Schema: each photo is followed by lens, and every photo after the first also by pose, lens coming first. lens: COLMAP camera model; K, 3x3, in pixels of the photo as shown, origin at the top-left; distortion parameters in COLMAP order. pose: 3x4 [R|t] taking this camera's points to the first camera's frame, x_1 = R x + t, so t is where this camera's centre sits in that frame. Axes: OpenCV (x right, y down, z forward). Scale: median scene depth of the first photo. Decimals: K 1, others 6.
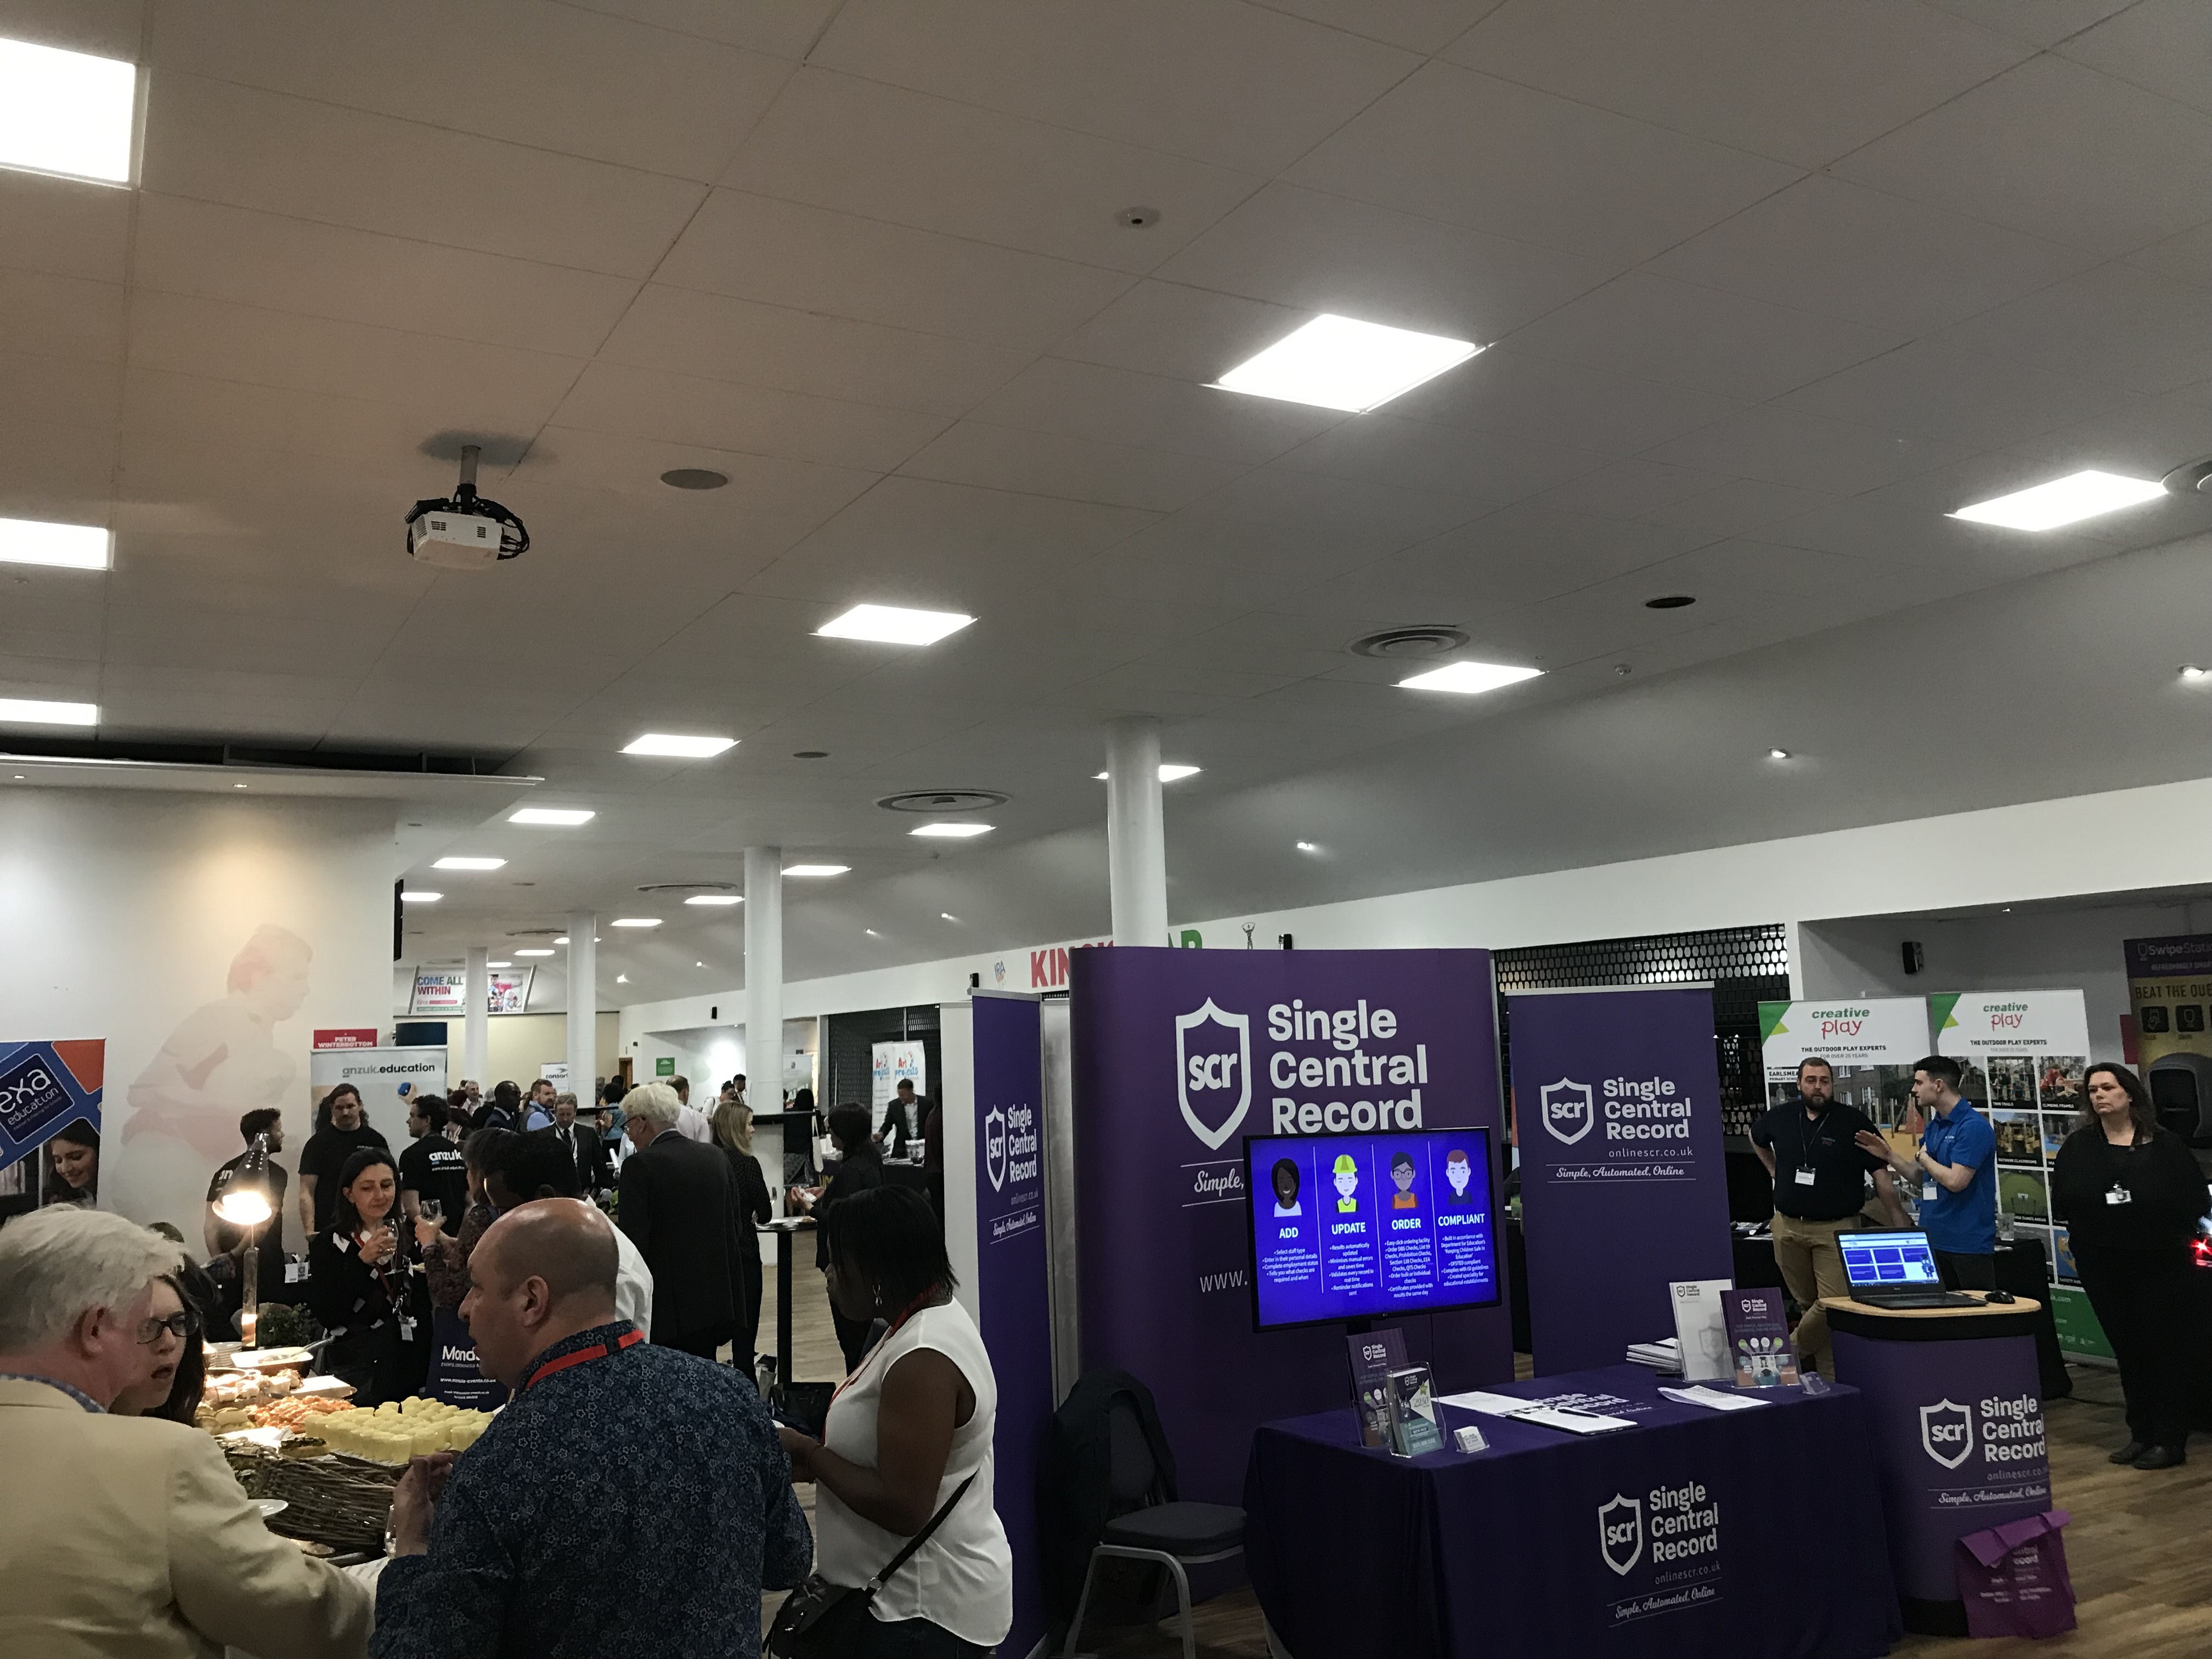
lens RADIAL K [[1817.1, 0, 1105.1], [0, 1817.1, 827.4], [0, 0, 1]] dist [0.006785, 0.004262]
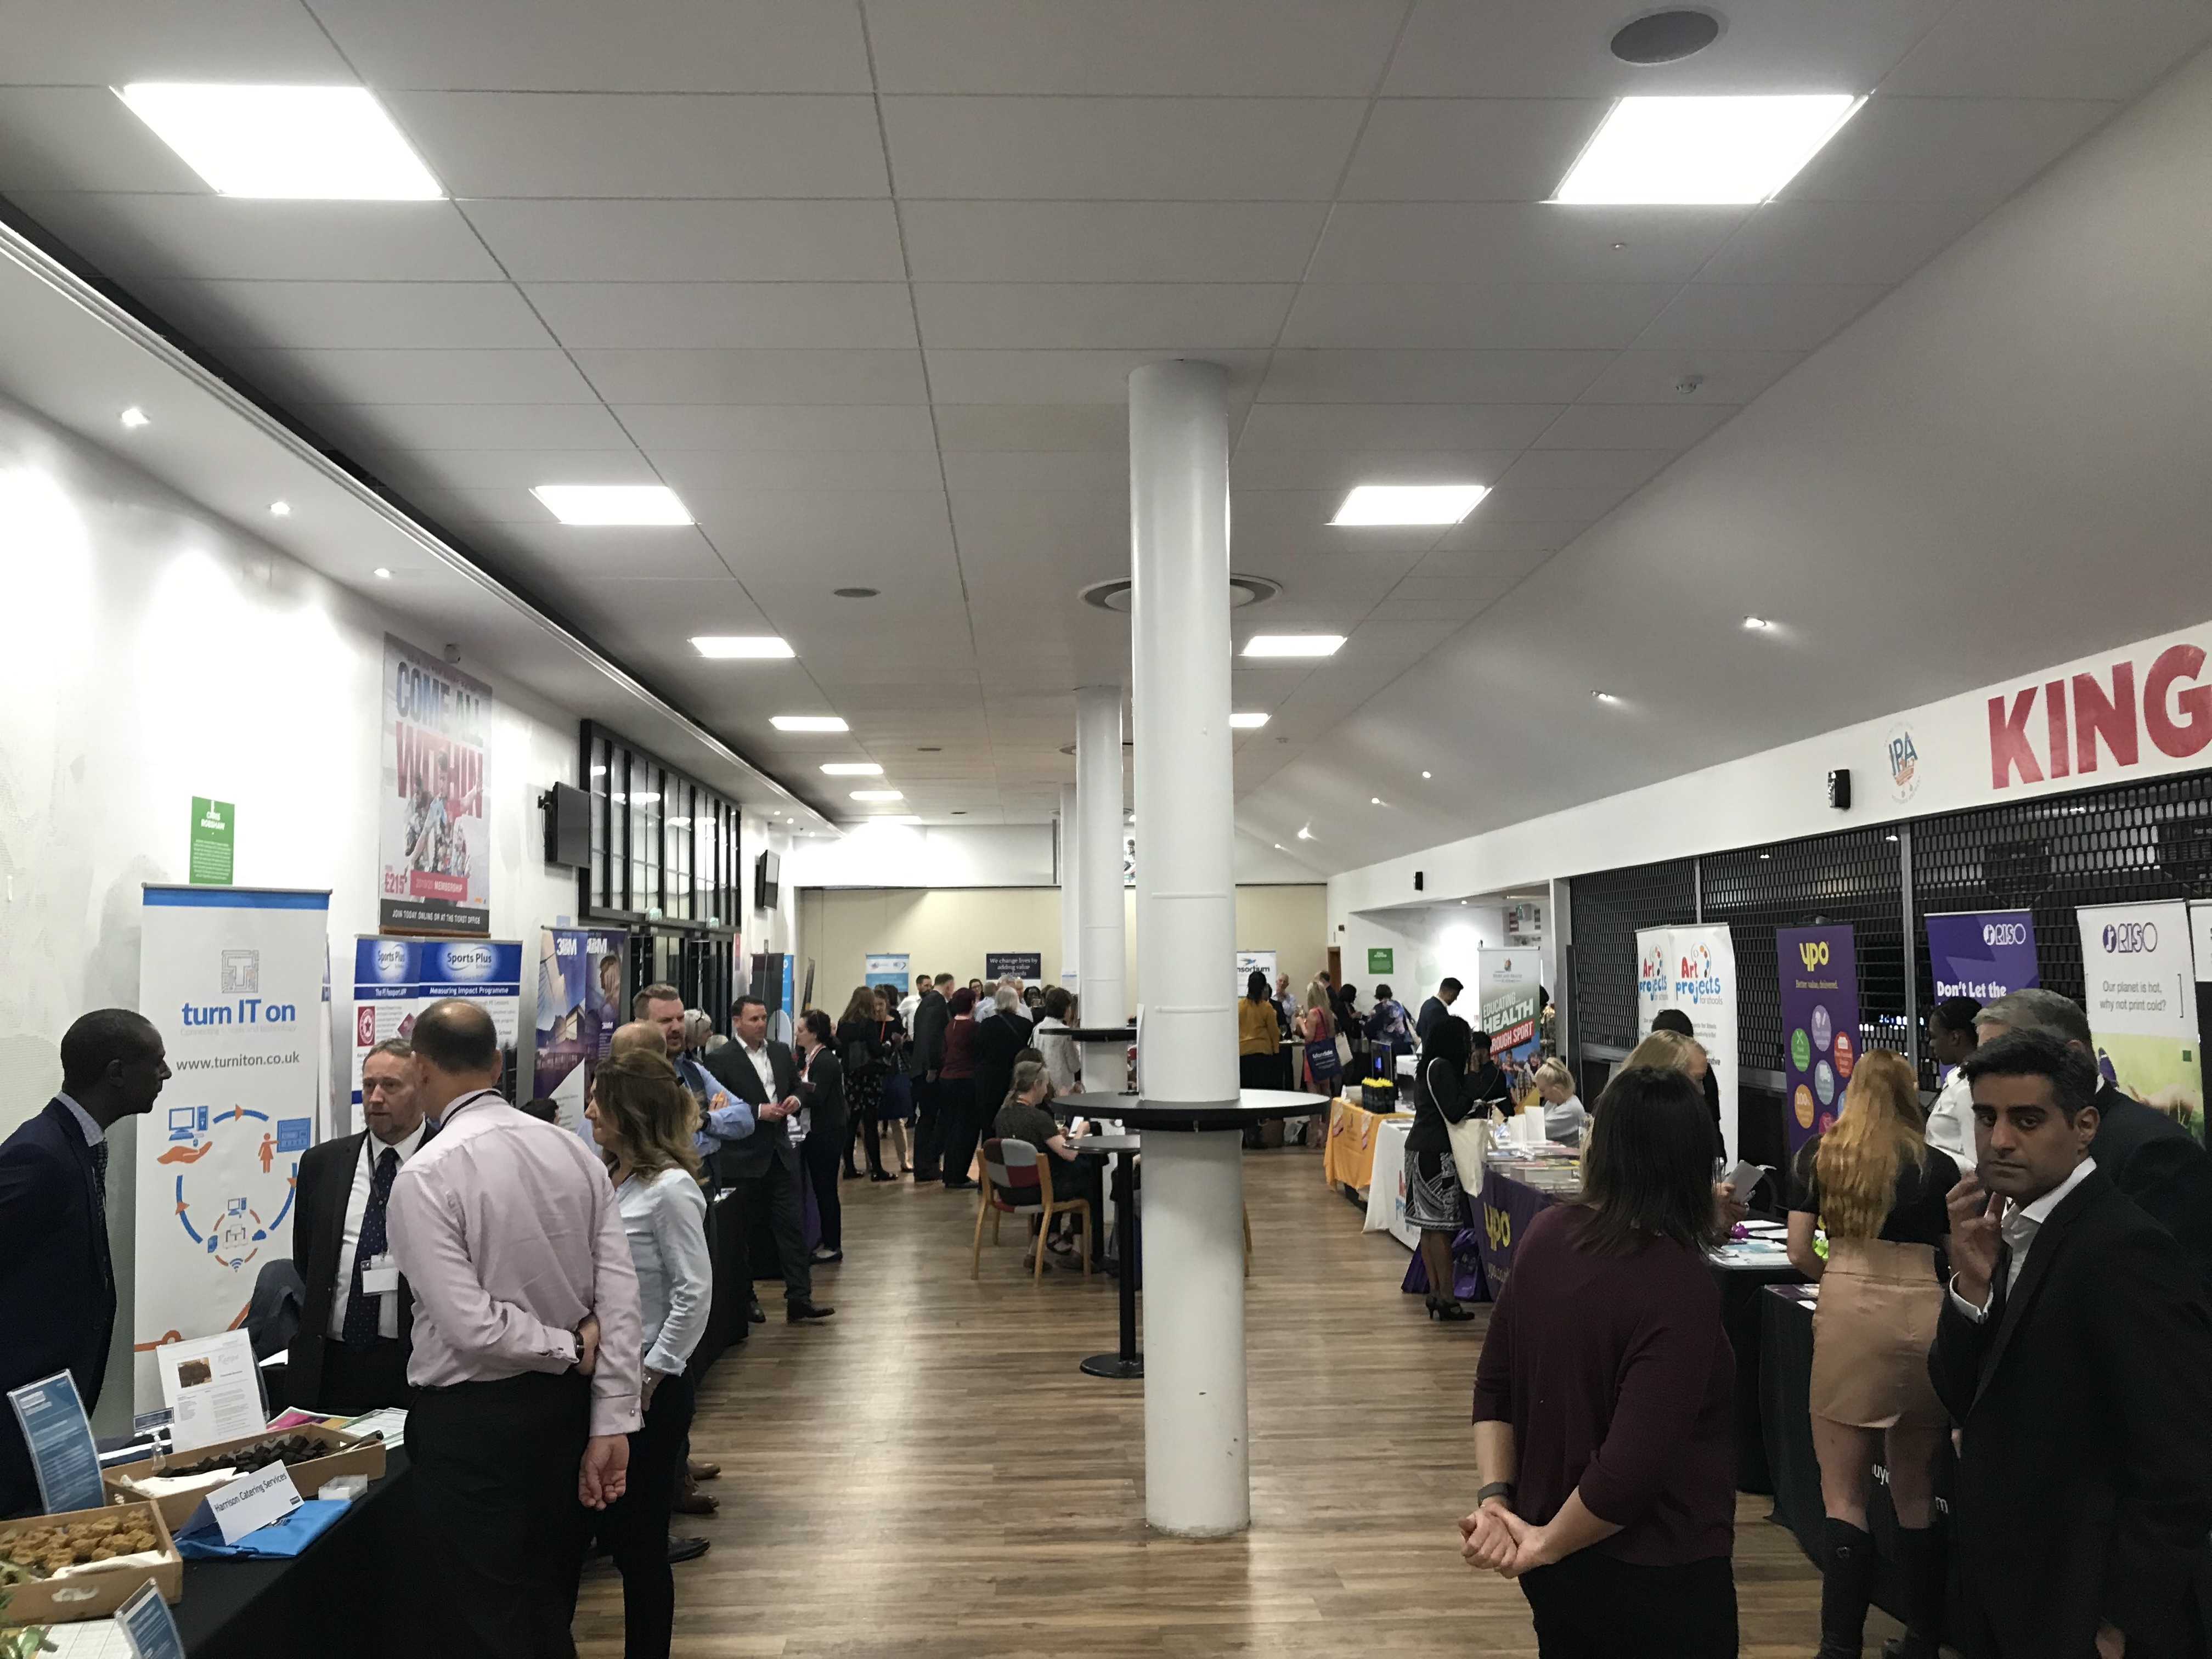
lens RADIAL K [[1817.1, 0, 1104.6], [0, 1817.1, 832.5], [0, 0, 1]] dist [0.006785, 0.004262]
pose [[0.891630, -0.013689, -0.452557, -0.028323], [0.042468, 0.997665, 0.053493, 0.057654], [0.450768, -0.066916, 0.890129, 0.474839]]
